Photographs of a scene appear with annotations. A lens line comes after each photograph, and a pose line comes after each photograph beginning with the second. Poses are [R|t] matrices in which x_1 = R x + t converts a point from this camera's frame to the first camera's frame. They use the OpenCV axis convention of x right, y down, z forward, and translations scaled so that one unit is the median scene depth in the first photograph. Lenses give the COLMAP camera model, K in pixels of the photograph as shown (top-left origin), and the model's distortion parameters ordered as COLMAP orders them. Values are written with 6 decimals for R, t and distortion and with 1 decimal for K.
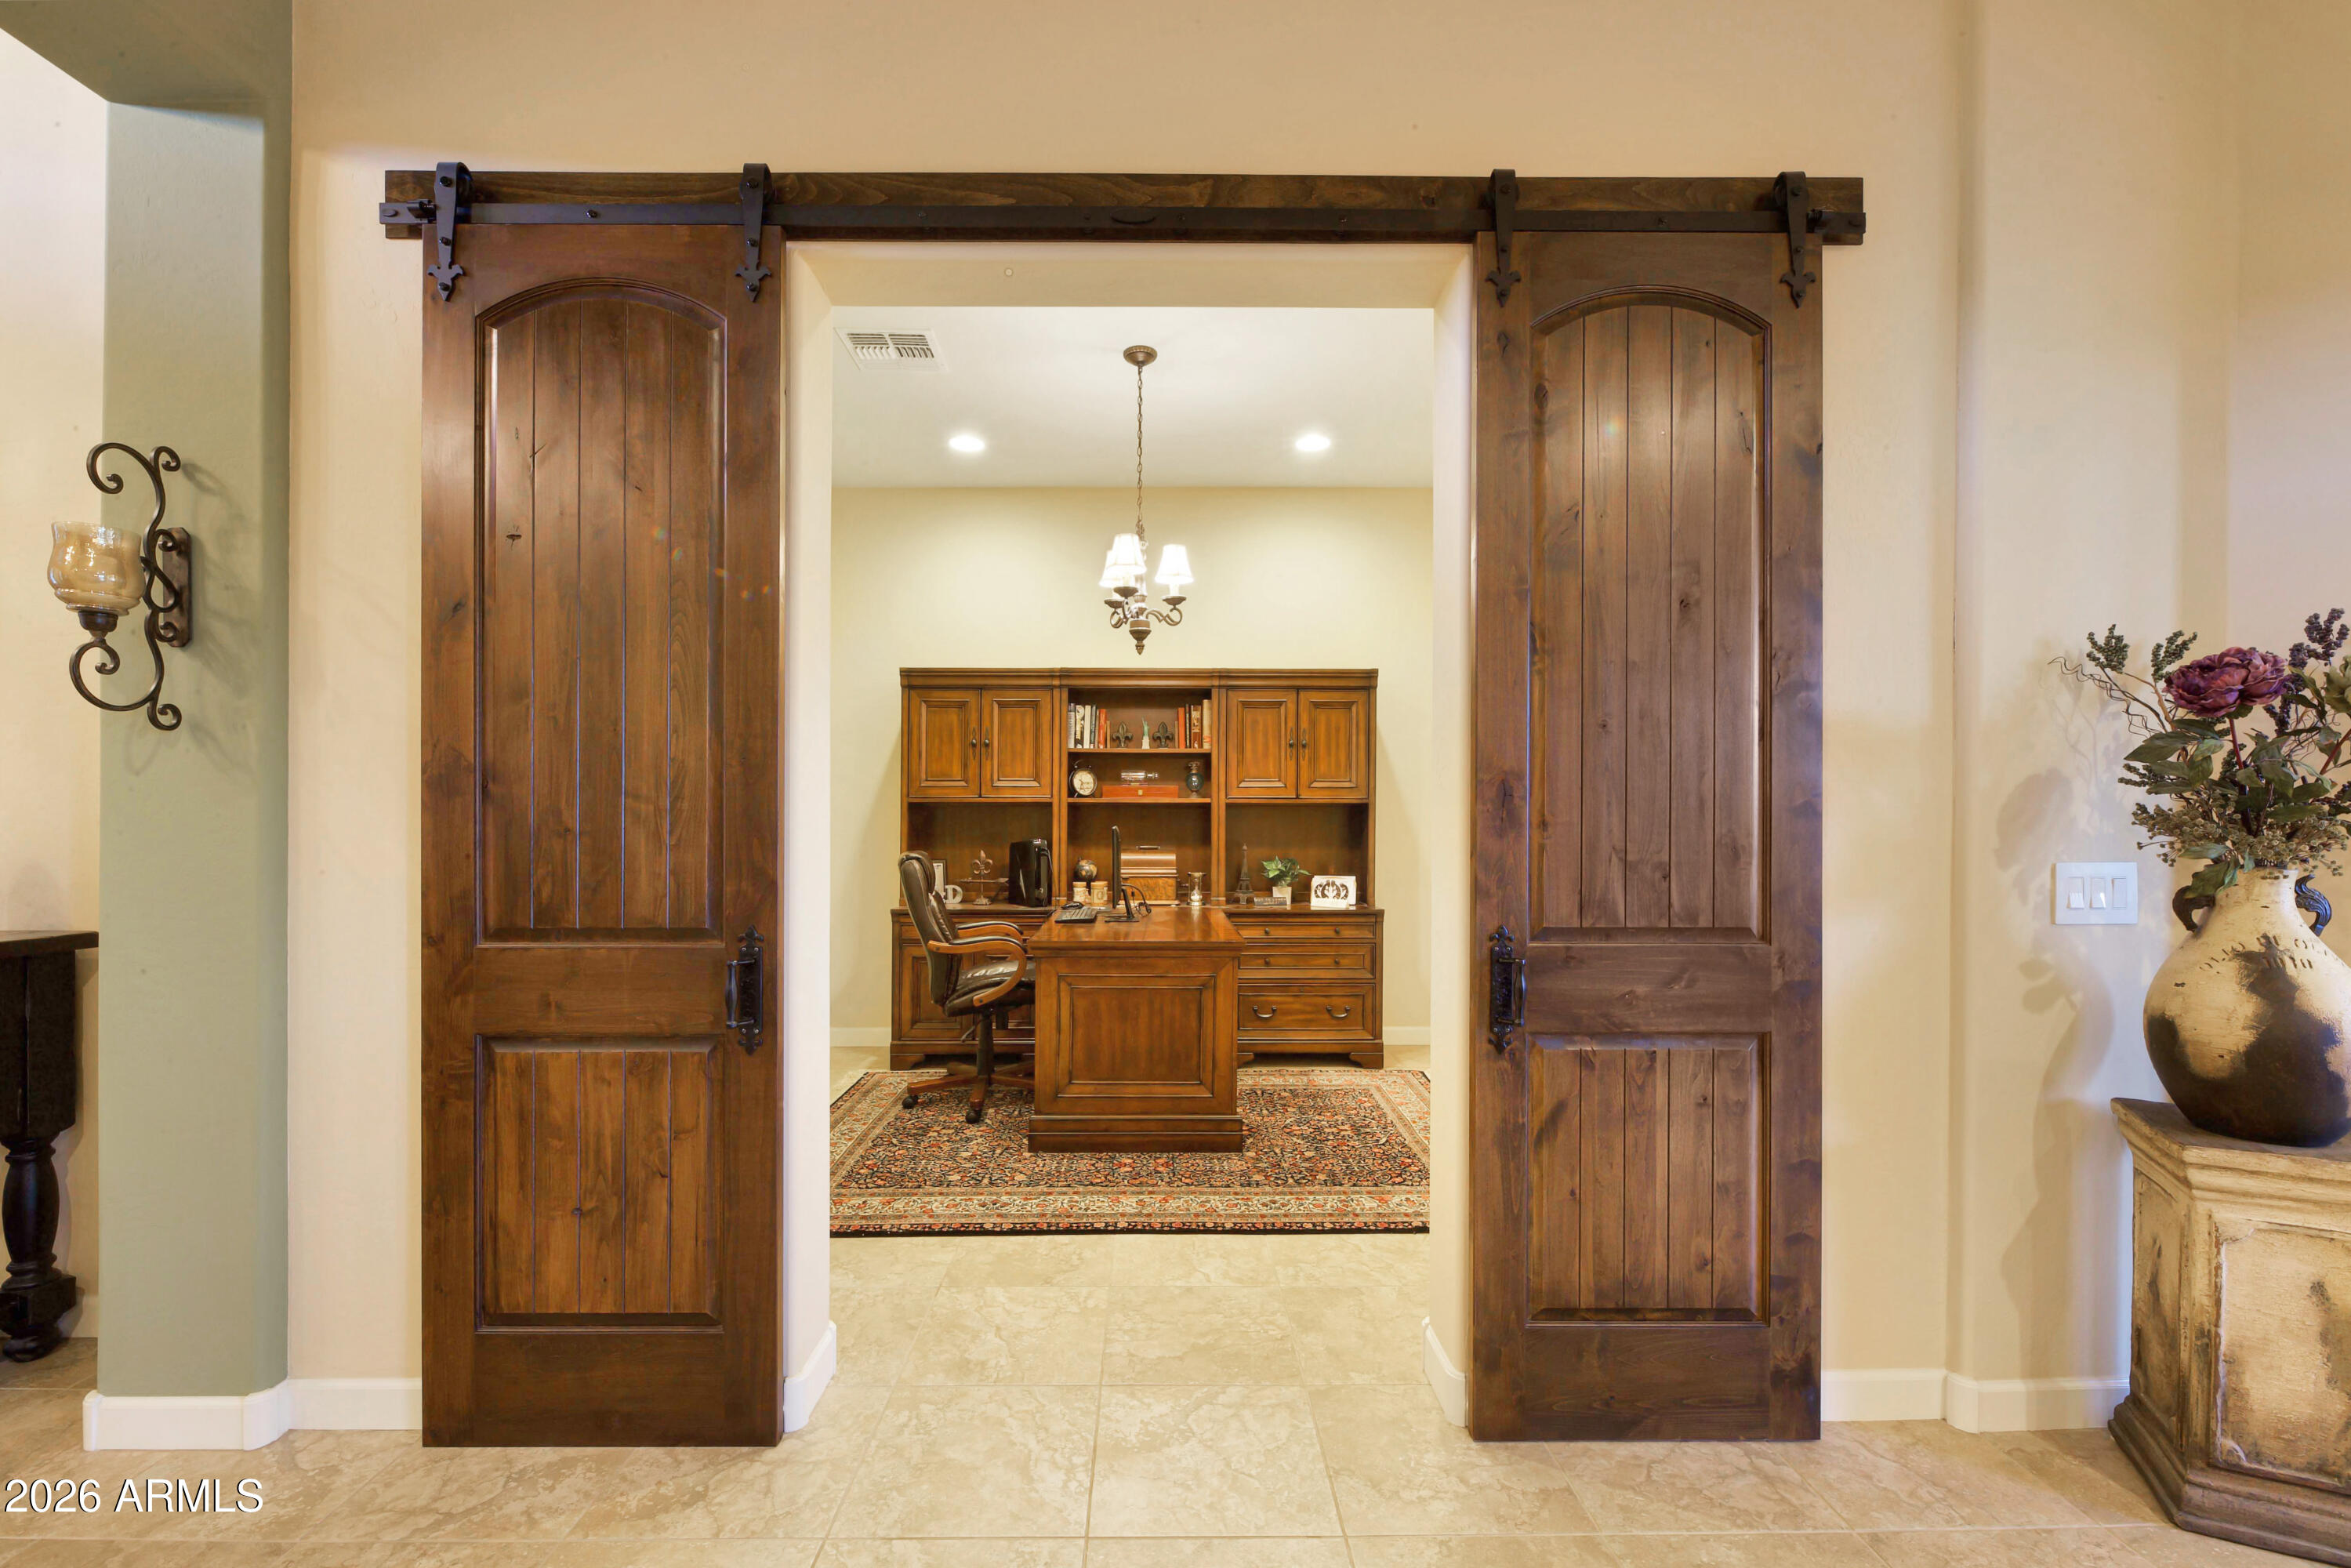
lens RADIAL K [[959.1, 0, 1169.8], [0, 959.1, 800.0], [0, 0, 1]] dist [-0.007285, 0.000627]
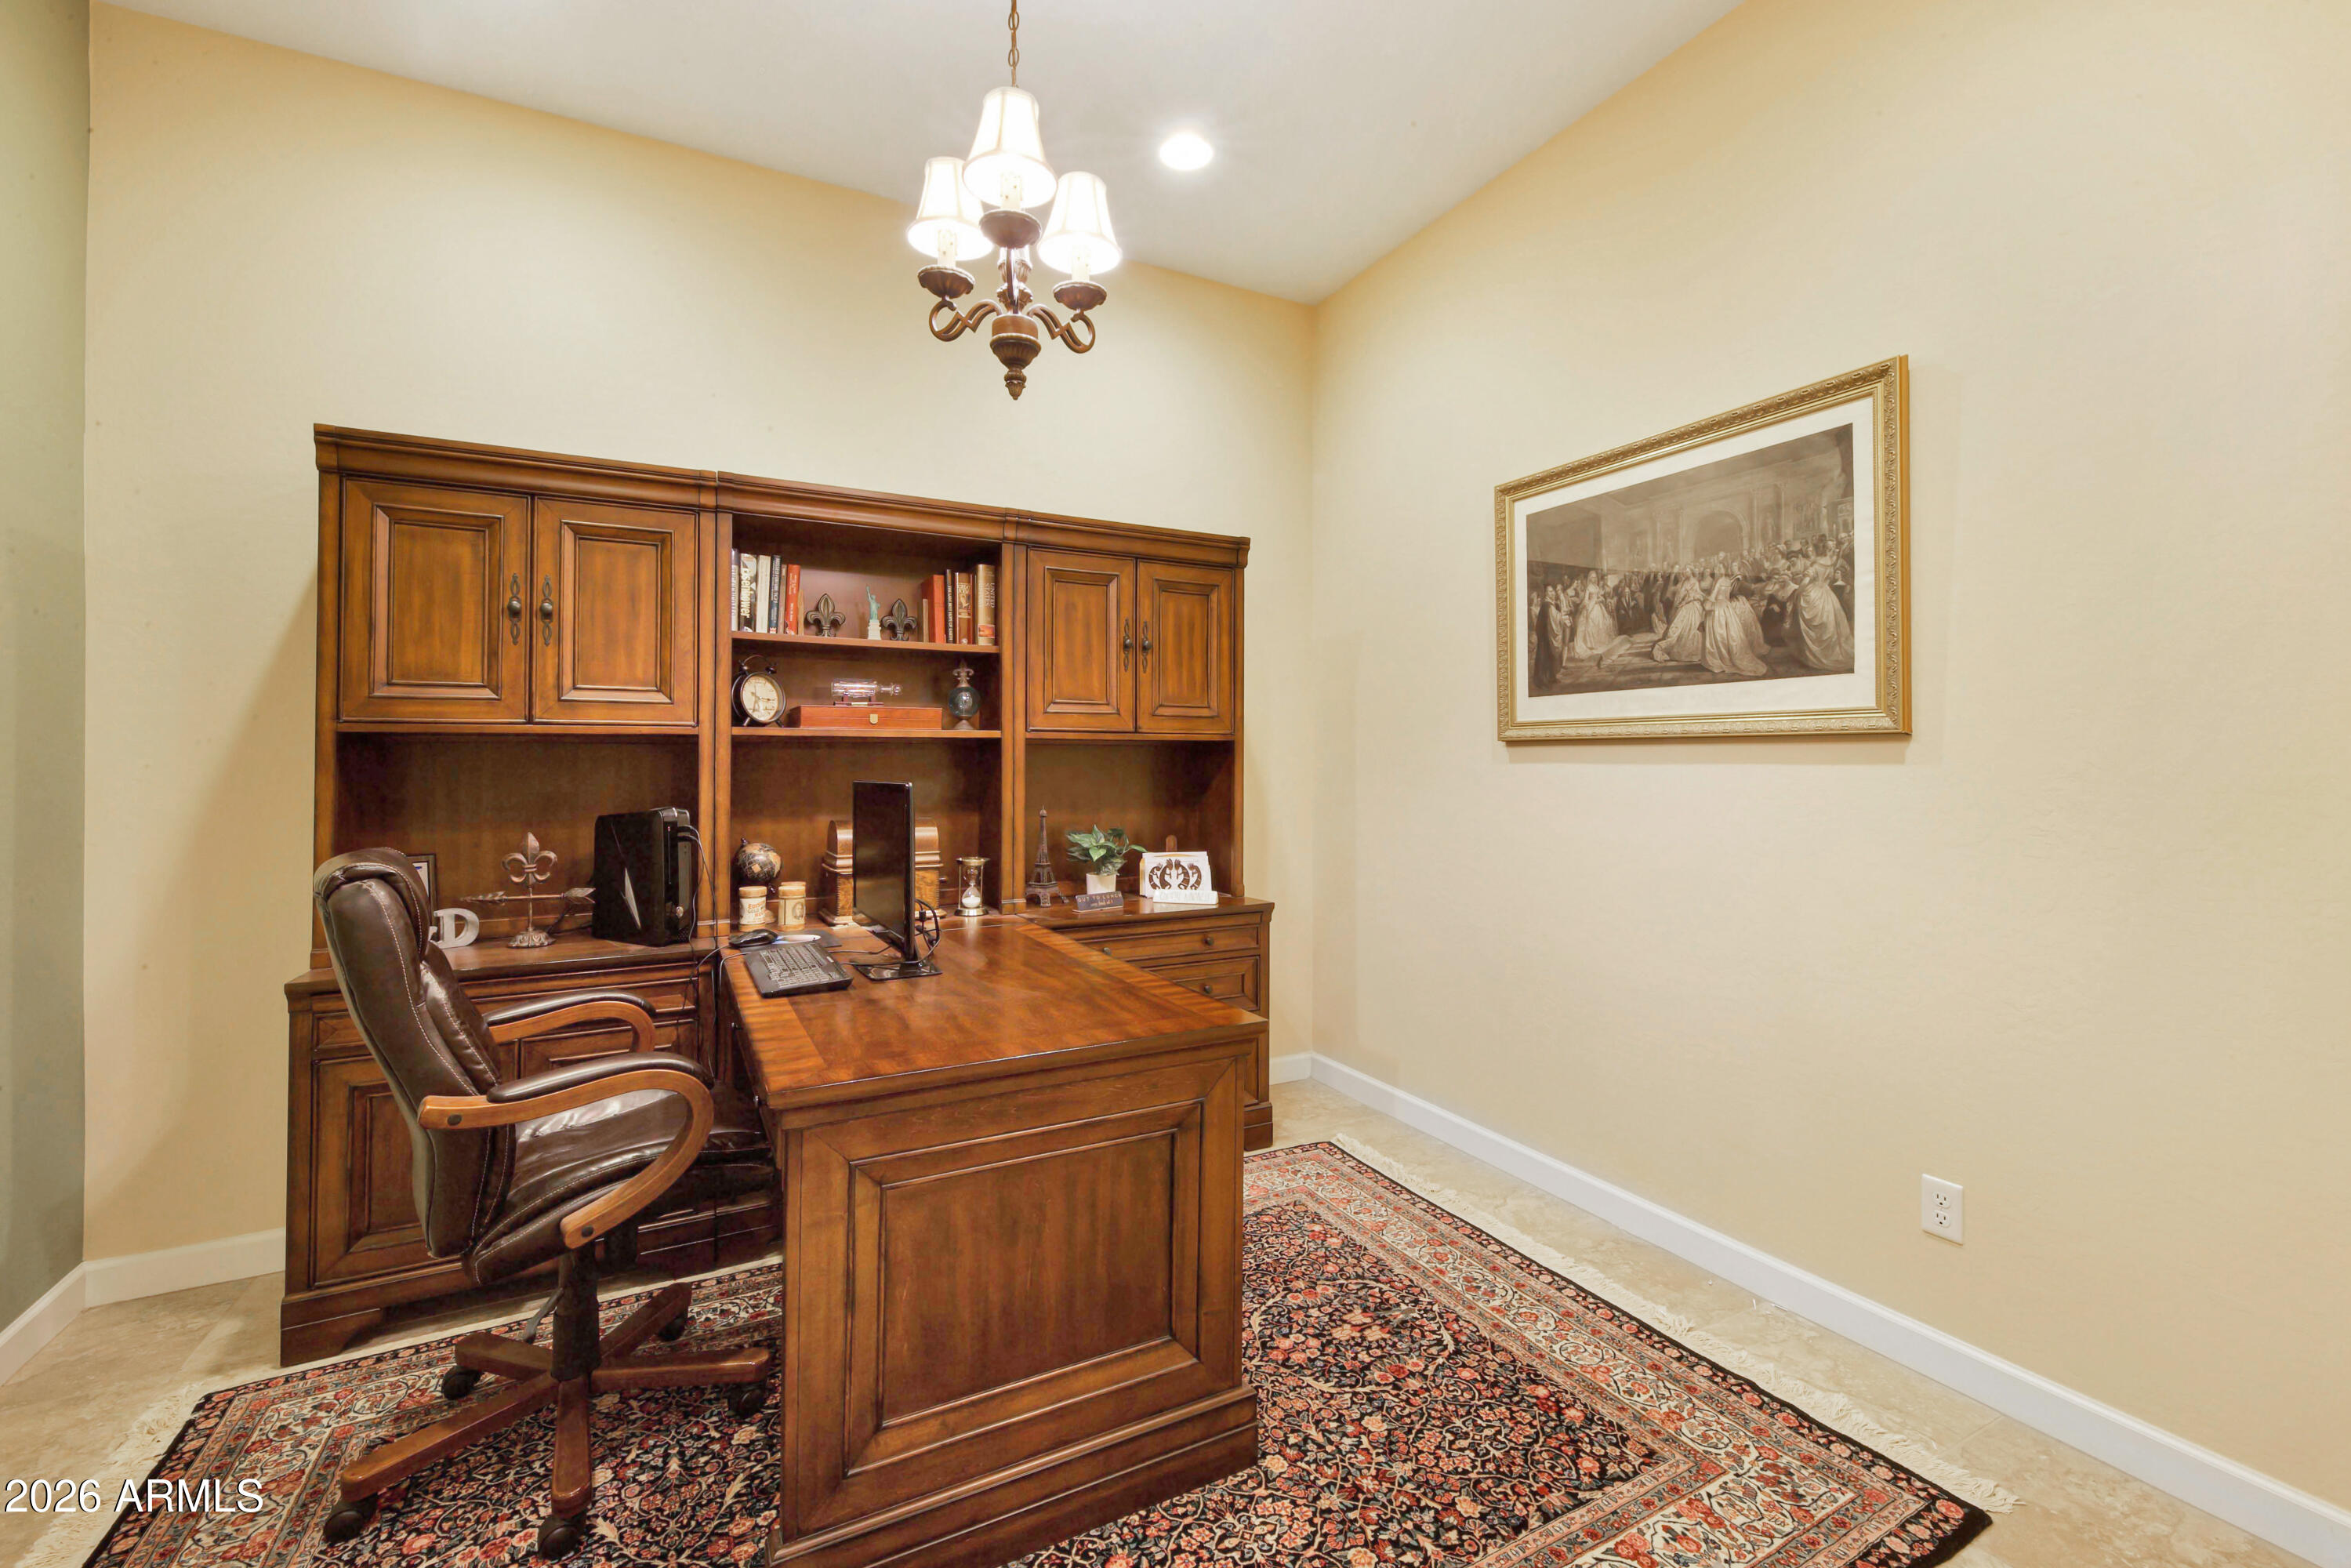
lens RADIAL K [[959.1, 0, 1177.4], [0, 959.1, 747.7], [0, 0, 1]] dist [-0.007285, 0.000627]
pose [[0.890204, 0.003084, 0.455553, -0.127545], [-0.002088, 0.999994, -0.002690, 0.010180], [-0.455558, 0.001444, 0.890205, 0.430962]]
